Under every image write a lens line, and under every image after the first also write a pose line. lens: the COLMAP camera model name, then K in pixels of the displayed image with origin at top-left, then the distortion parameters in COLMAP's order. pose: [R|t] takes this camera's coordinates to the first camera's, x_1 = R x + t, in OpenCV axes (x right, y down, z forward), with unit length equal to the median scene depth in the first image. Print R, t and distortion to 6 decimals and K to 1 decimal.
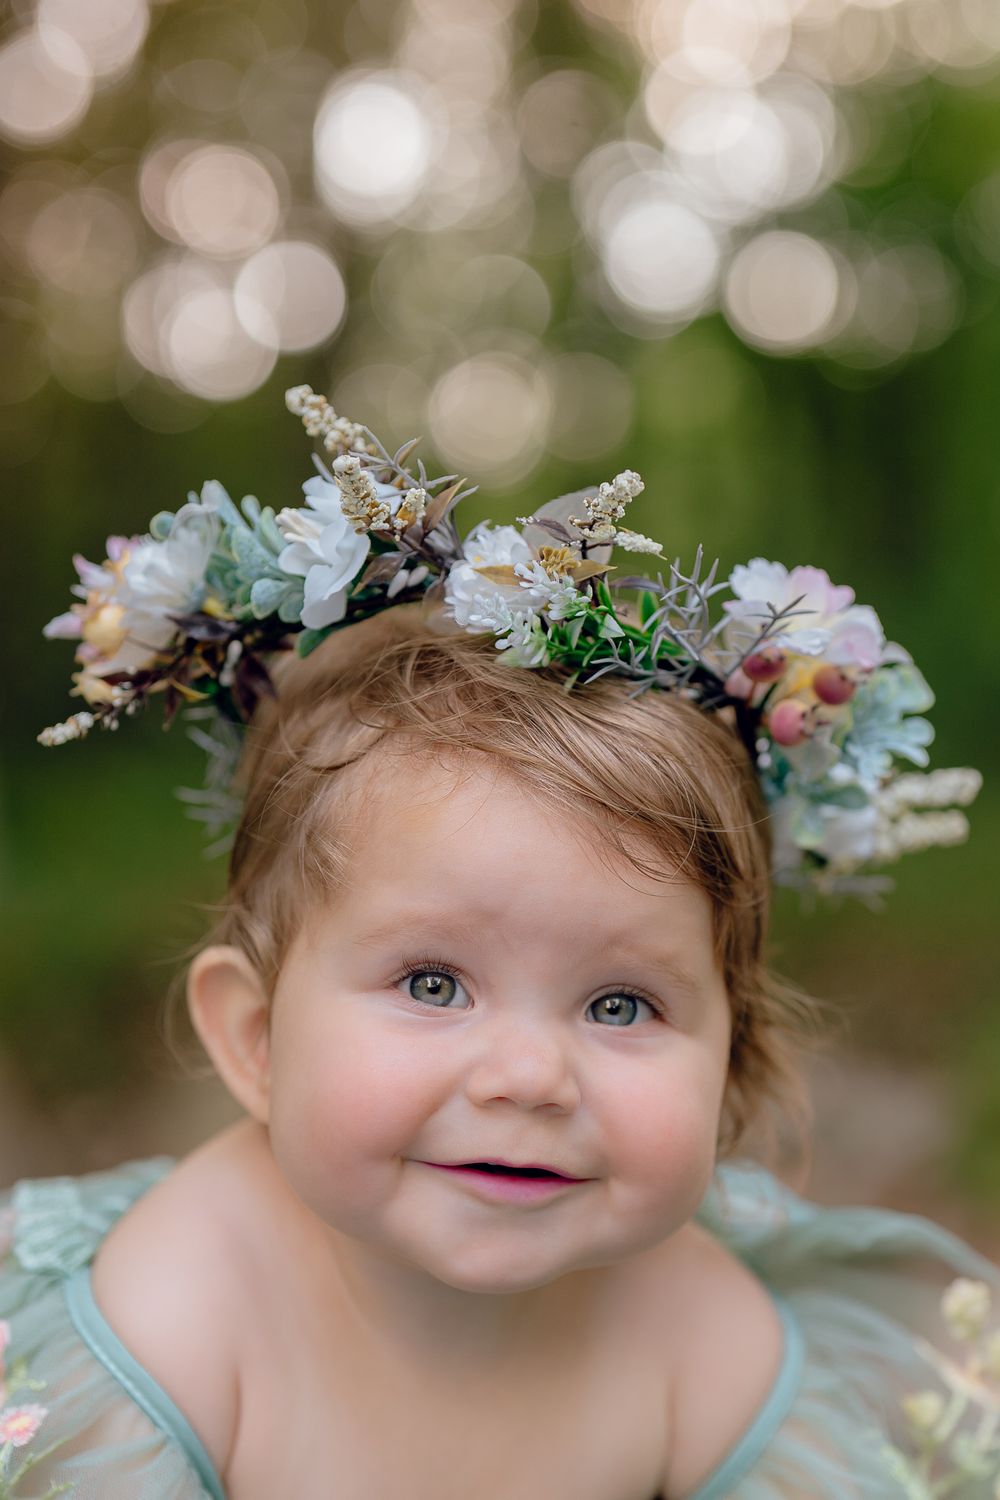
lens RADIAL K [[2136.6, 0, 500.3], [0, 2136.6, 747.2], [0, 0, 1]] dist [0.017479, 0.000000]
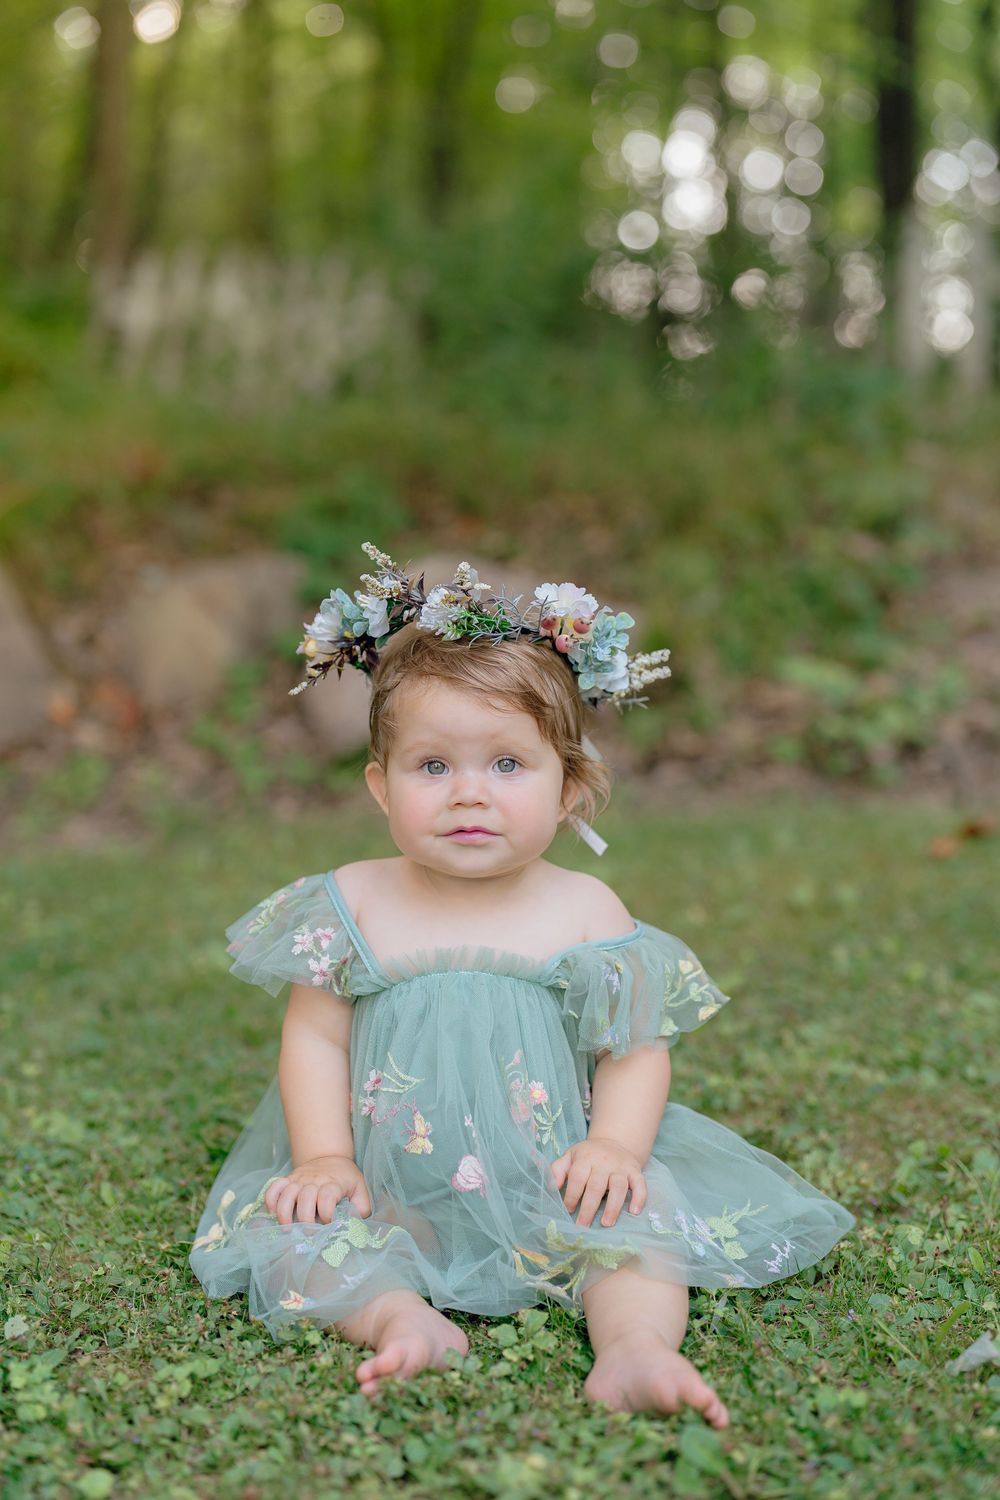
lens RADIAL K [[2136.6, 0, 500.1], [0, 2136.6, 750.2], [0, 0, 1]] dist [0.017479, 0.000000]
pose [[0.904744, -0.124928, -0.407224, 1.099785], [0.154420, 0.987186, 0.040233, -0.000665], [0.396979, -0.099284, 0.912442, -1.358049]]
